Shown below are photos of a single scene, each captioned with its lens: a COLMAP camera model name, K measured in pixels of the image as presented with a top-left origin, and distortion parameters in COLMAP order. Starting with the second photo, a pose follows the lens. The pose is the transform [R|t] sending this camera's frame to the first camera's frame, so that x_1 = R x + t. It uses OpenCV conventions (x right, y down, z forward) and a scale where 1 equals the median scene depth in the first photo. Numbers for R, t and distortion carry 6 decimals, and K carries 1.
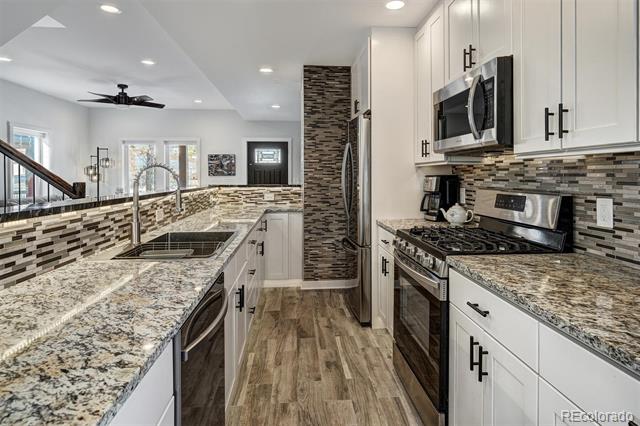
lens RADIAL K [[349.3, 0, 319.6], [0, 349.3, 180.7], [0, 0, 1]] dist [-0.008723, -0.002037]
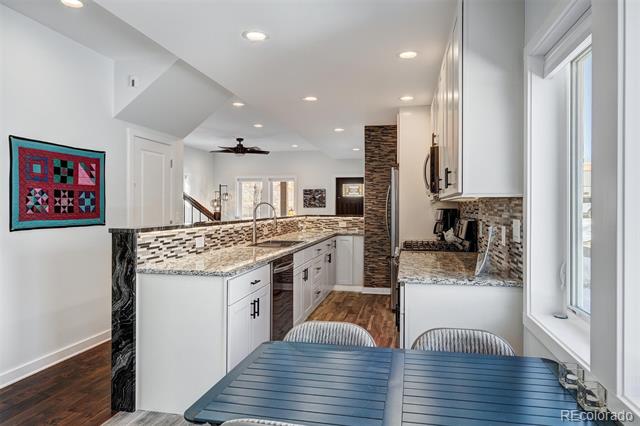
lens RADIAL K [[410.1, 0, 319.5], [0, 410.1, 209.8], [0, 0, 1]] dist [0.001830, -0.000271]
pose [[0.956575, 0.006595, -0.291412, 0.247009], [-0.008718, 0.999944, -0.005985, 0.002267], [0.291357, 0.008266, 0.956579, -0.552190]]
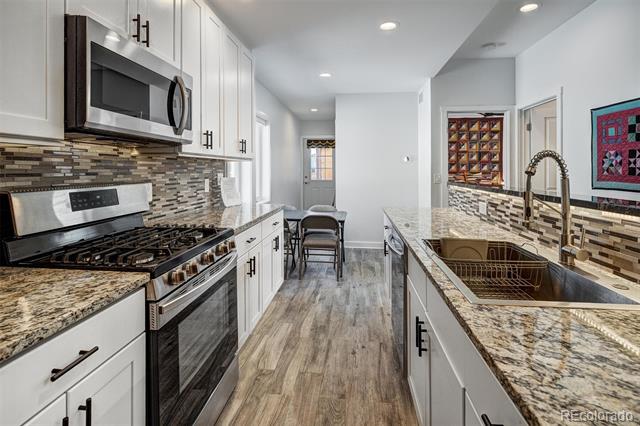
lens RADIAL K [[314.1, 0, 316.3], [0, 314.1, 167.6], [0, 0, 1]] dist [-0.006420, -0.000360]
pose [[-0.978278, -0.001319, 0.207295, -0.081974], [0.000471, 0.999963, 0.008582, -0.011950], [-0.207299, 0.008493, -0.978241, 0.891276]]
